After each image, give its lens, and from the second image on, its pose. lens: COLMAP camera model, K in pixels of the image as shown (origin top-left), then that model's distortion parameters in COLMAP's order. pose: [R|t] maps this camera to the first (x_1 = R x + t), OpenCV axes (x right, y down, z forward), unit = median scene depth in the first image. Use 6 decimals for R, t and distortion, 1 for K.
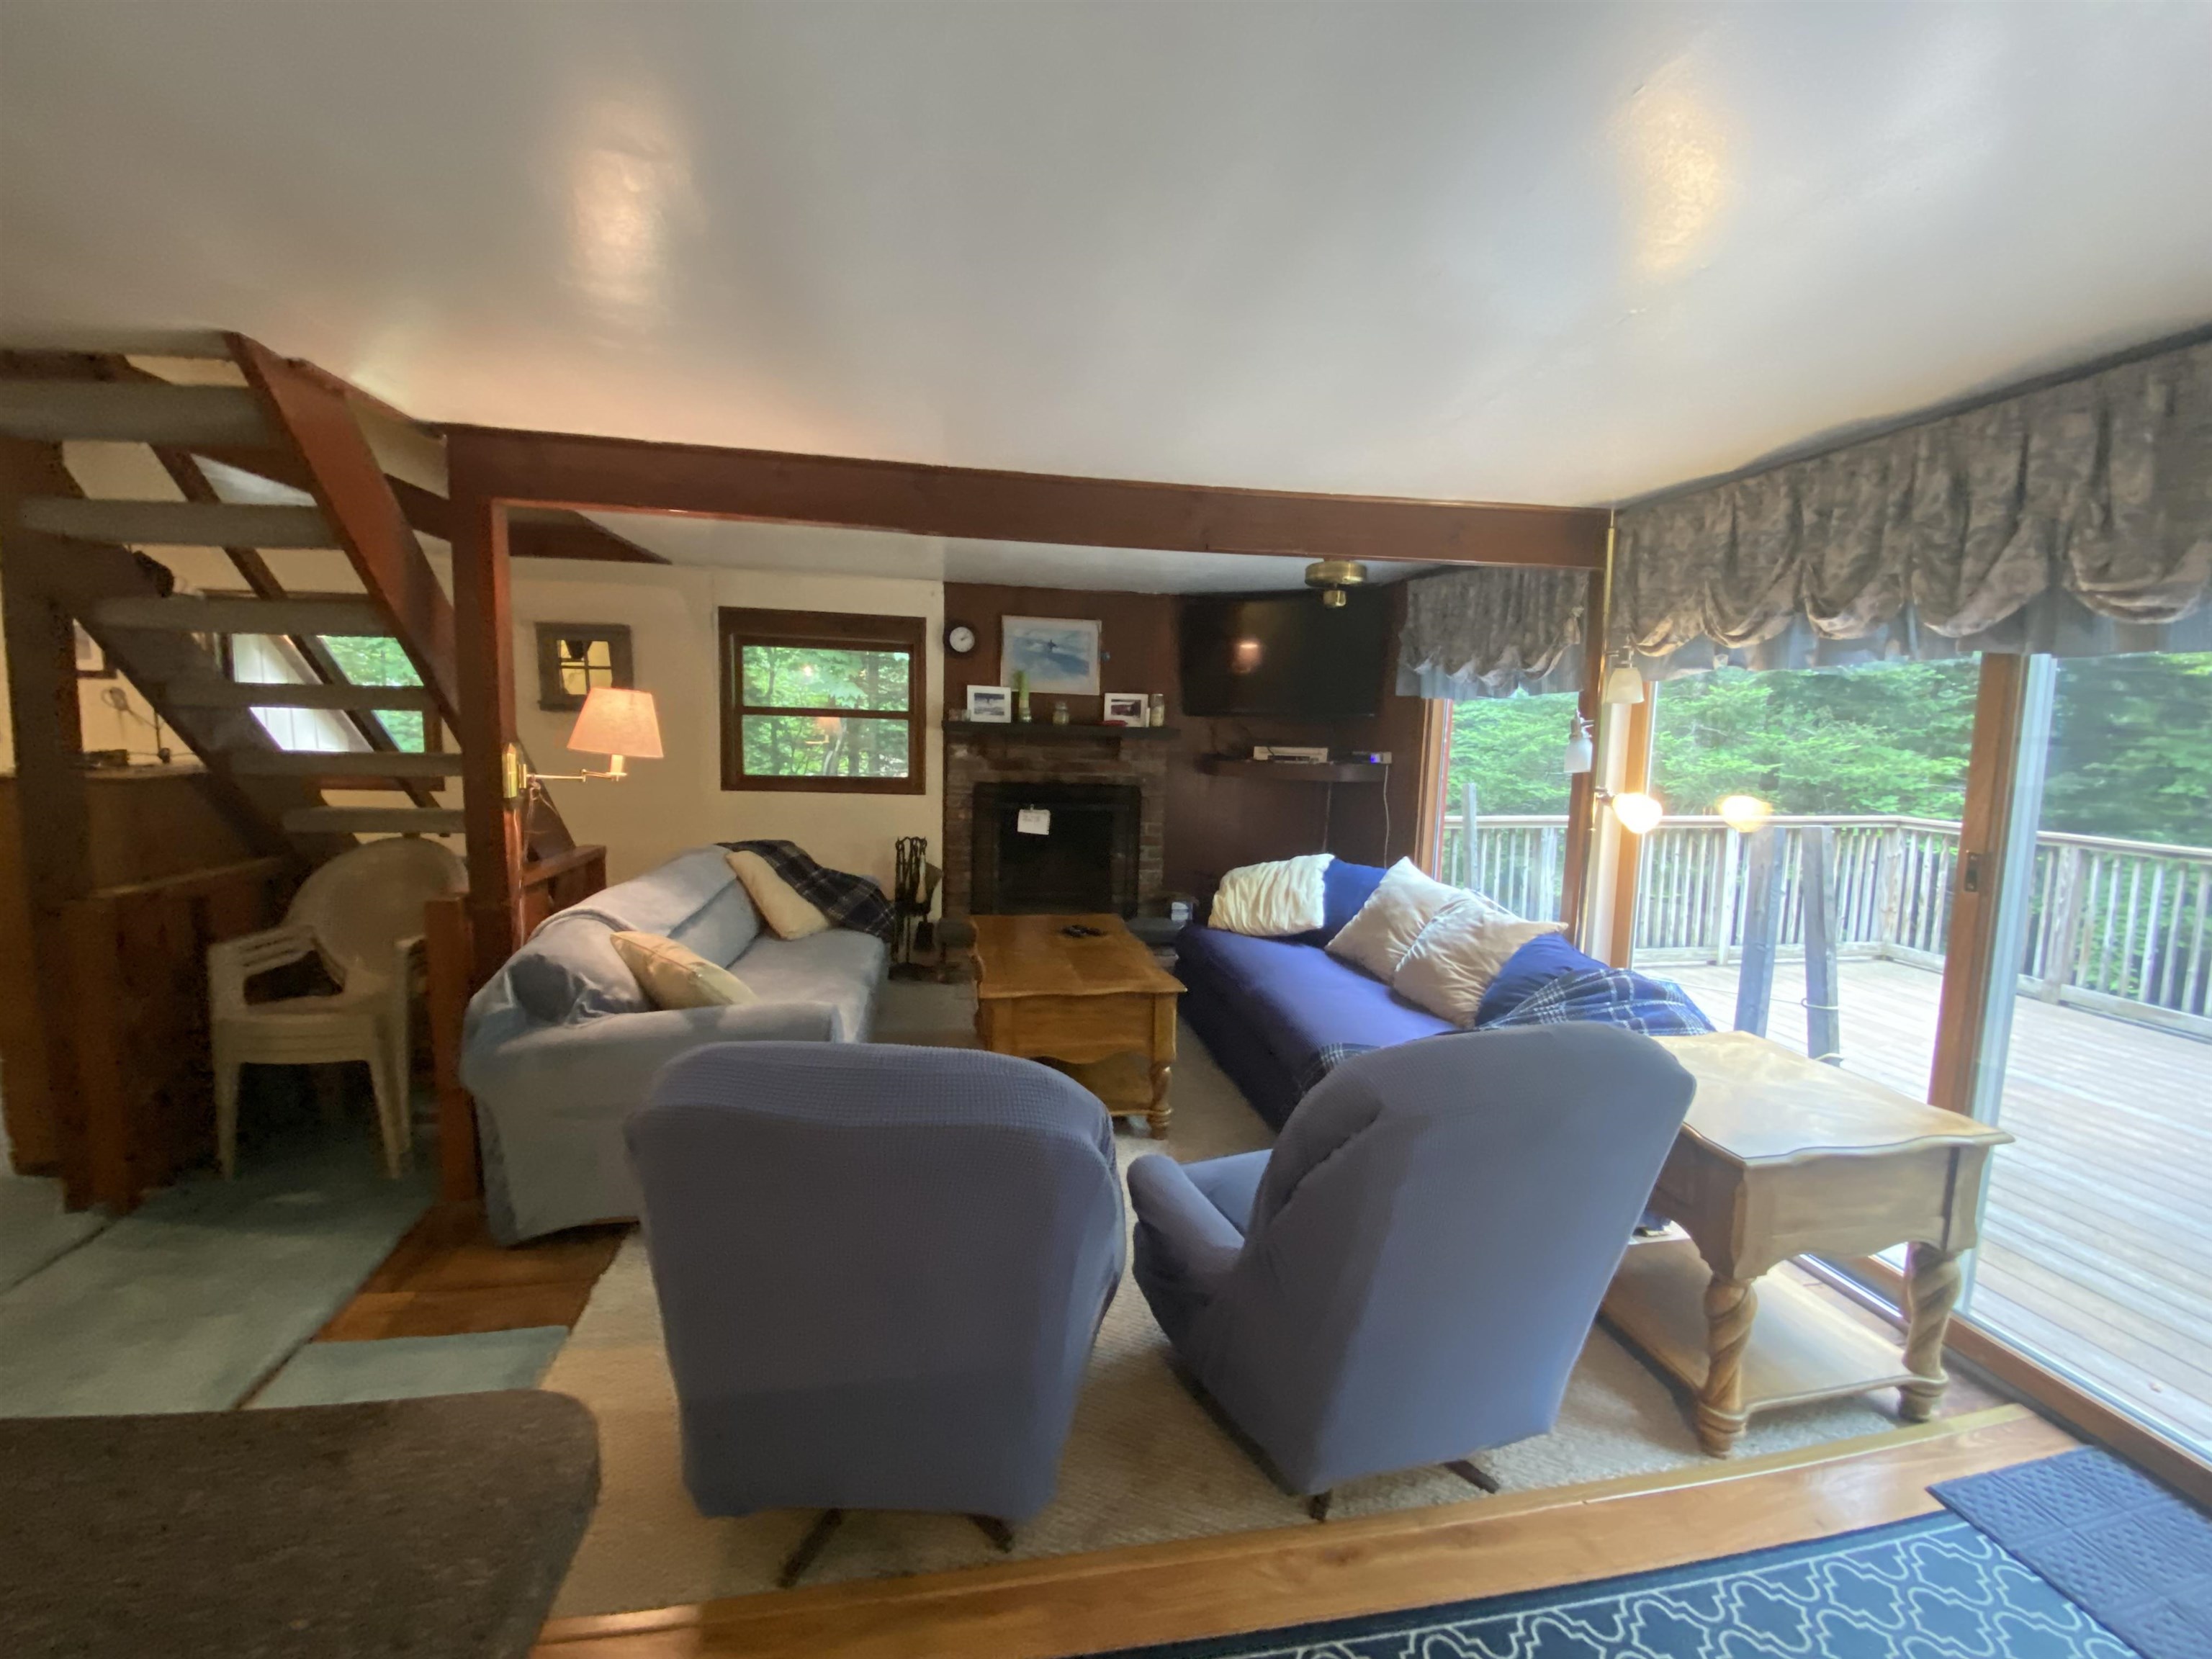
lens RADIAL K [[881.9, 0, 1106.0], [0, 881.9, 829.5], [0, 0, 1]] dist [0.049150, -0.032721]
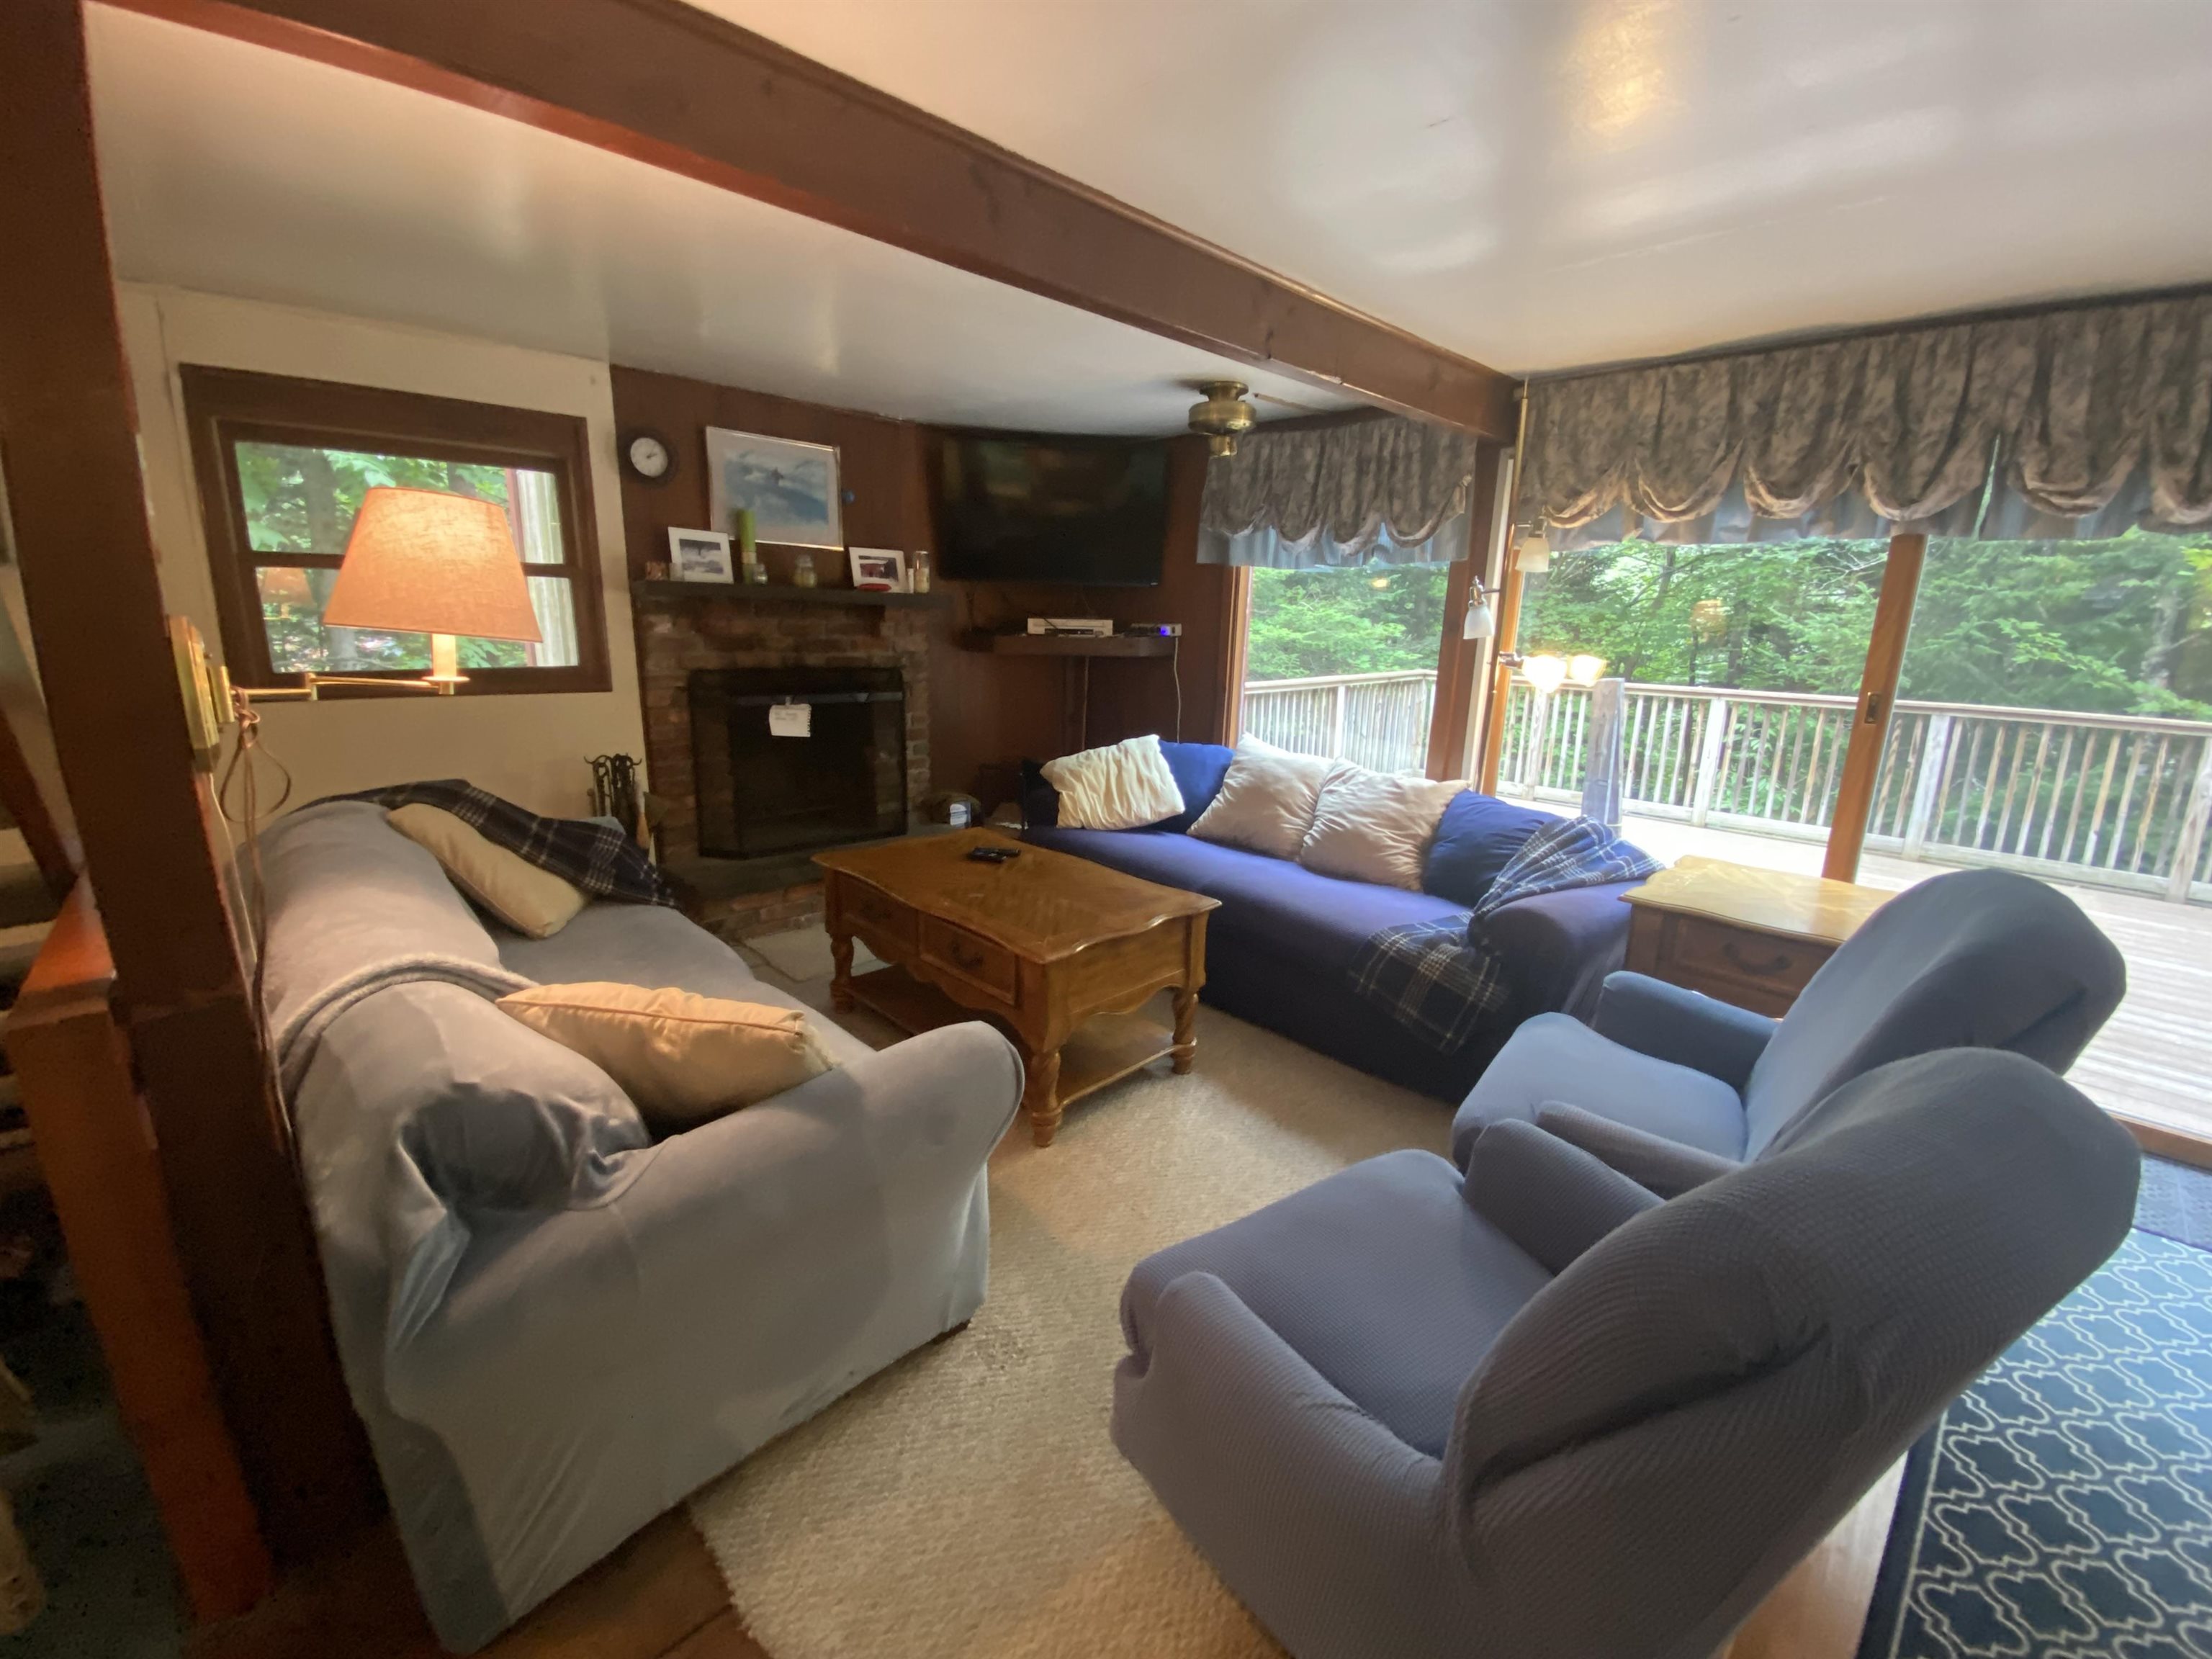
lens RADIAL K [[881.9, 0, 1106.0], [0, 881.9, 829.5], [0, 0, 1]] dist [0.049150, -0.032721]
pose [[0.829054, -0.135199, 0.542577, -0.339978], [0.058556, 0.985986, 0.156214, -0.023614], [-0.556093, -0.097738, 0.825353, 0.257812]]
